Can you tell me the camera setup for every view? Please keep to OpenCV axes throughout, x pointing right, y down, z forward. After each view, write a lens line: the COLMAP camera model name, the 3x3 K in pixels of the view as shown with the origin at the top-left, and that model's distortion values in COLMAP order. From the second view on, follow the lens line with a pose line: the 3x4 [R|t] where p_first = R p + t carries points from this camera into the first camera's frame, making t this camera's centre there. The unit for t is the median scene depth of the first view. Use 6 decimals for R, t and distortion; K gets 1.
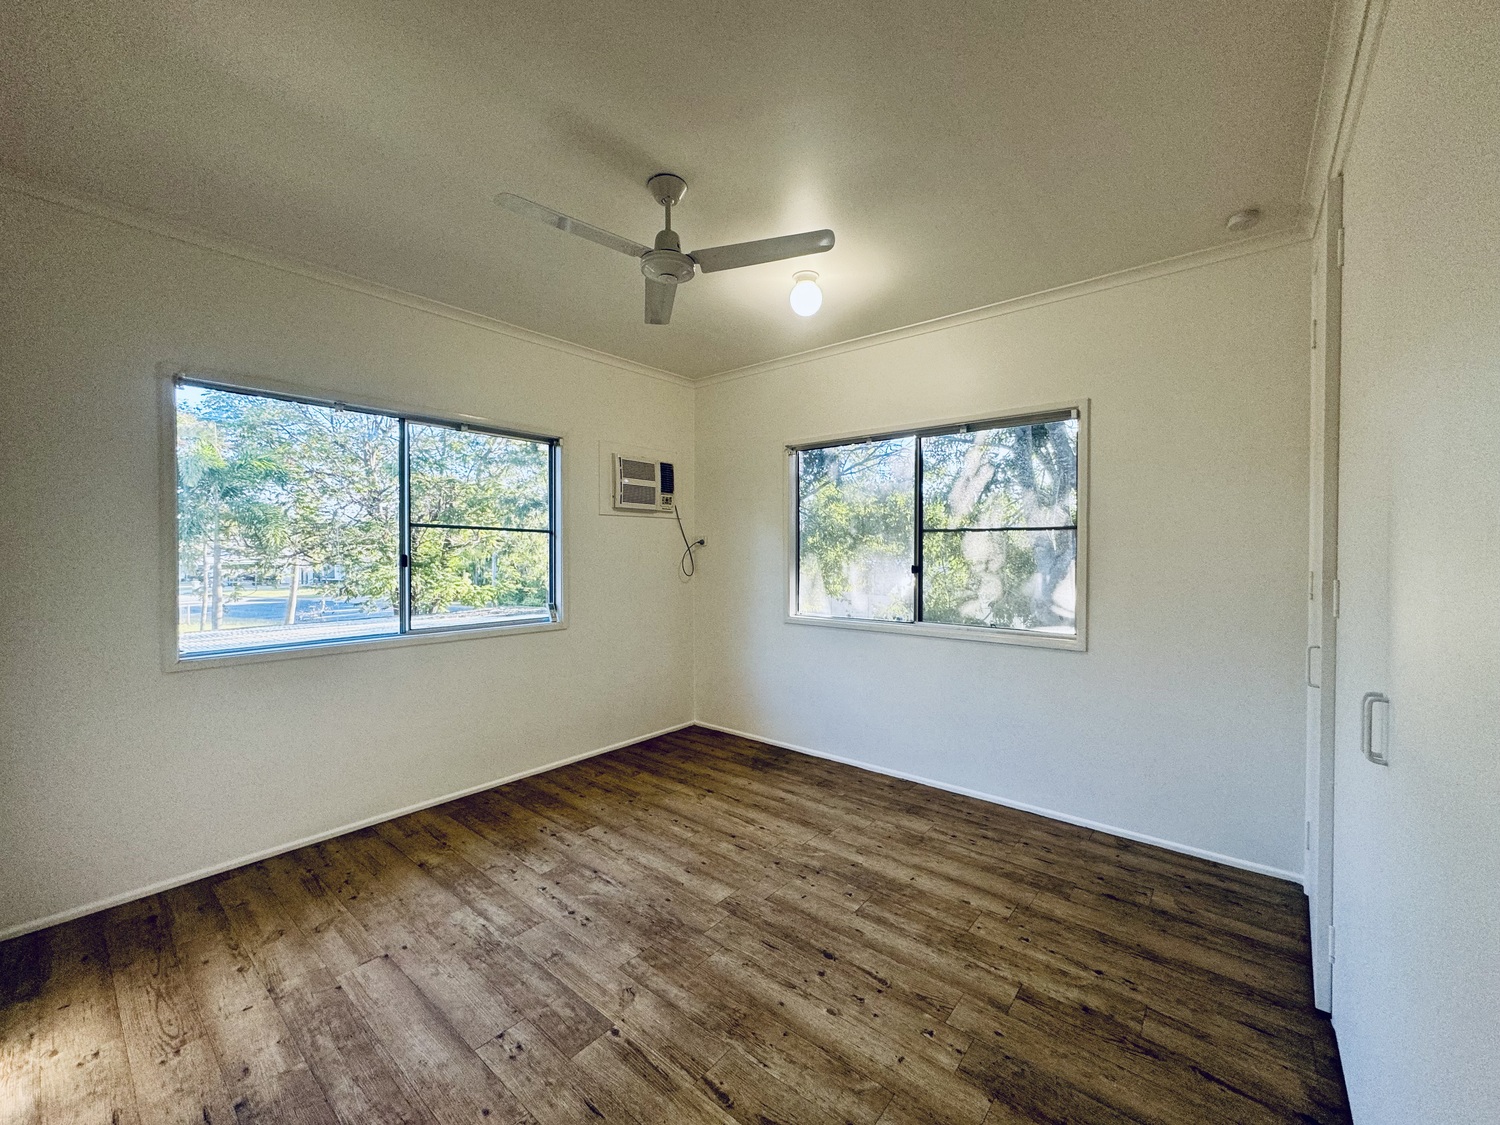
lens RADIAL K [[608.4, 0, 747.4], [0, 608.4, 558.7], [0, 0, 1]] dist [-0.002171, -0.000069]
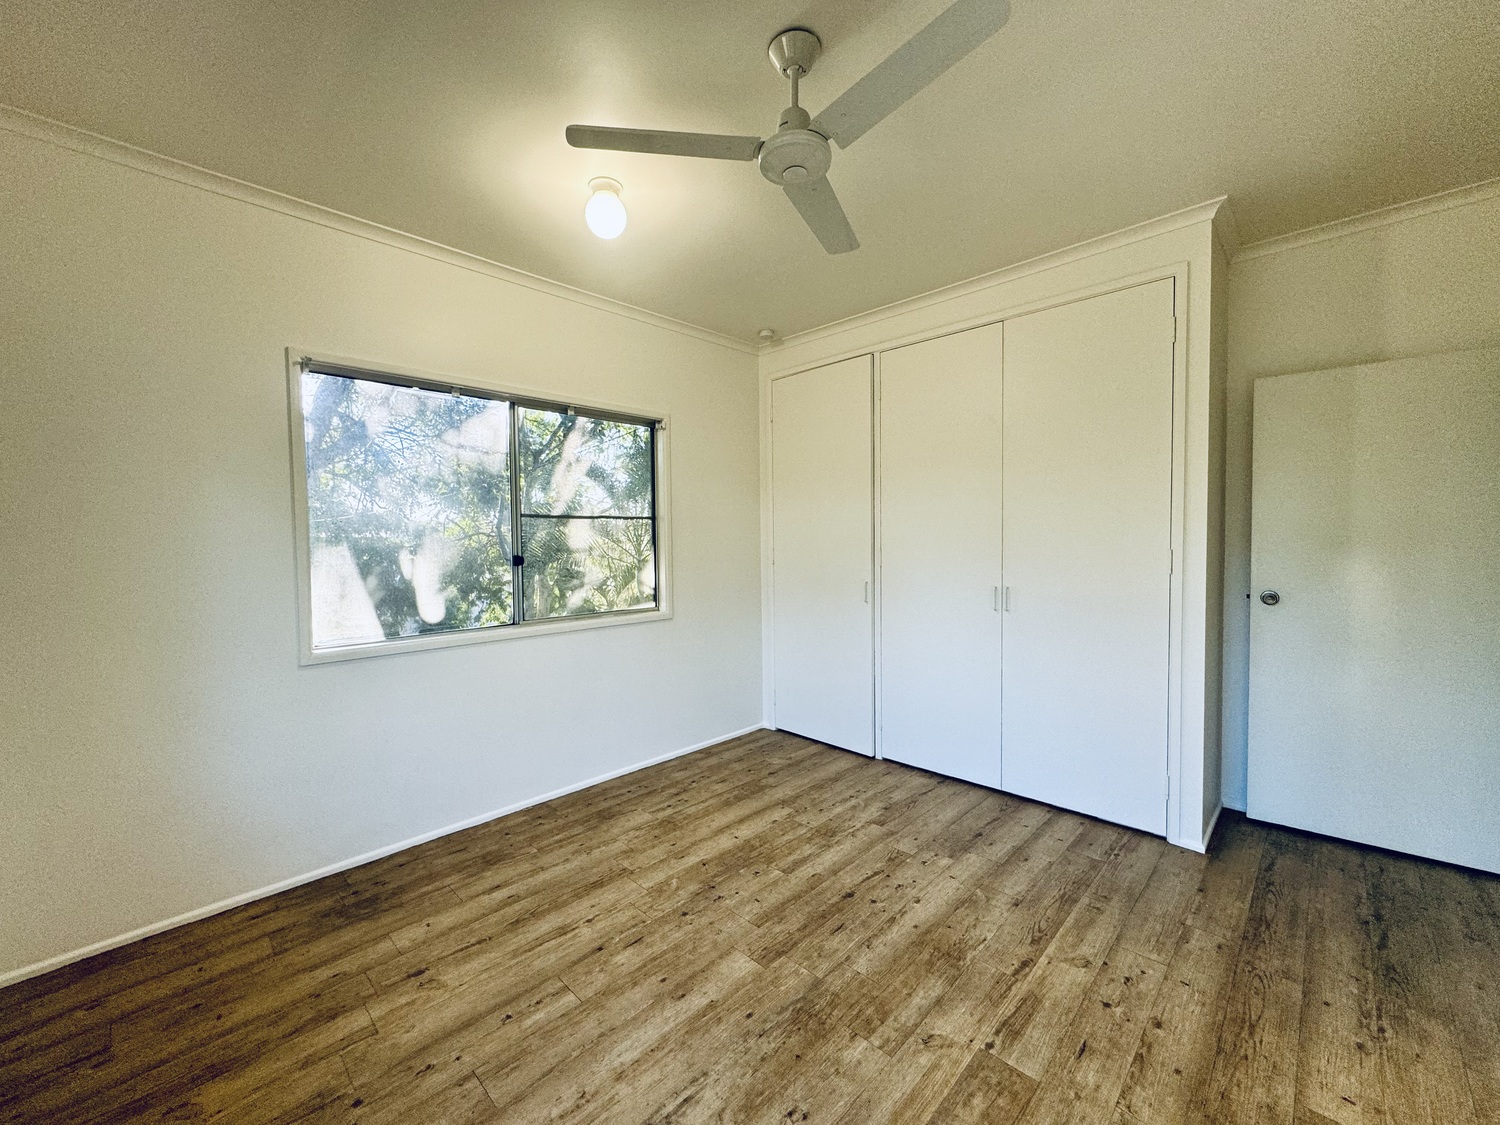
lens RADIAL K [[608.4, 0, 748.7], [0, 608.4, 559.1], [0, 0, 1]] dist [-0.002171, -0.000069]
pose [[0.061833, -0.035205, 0.997465, -0.771375], [0.024339, 0.999134, 0.033755, -0.007714], [-0.997790, 0.022190, 0.062636, 0.870197]]
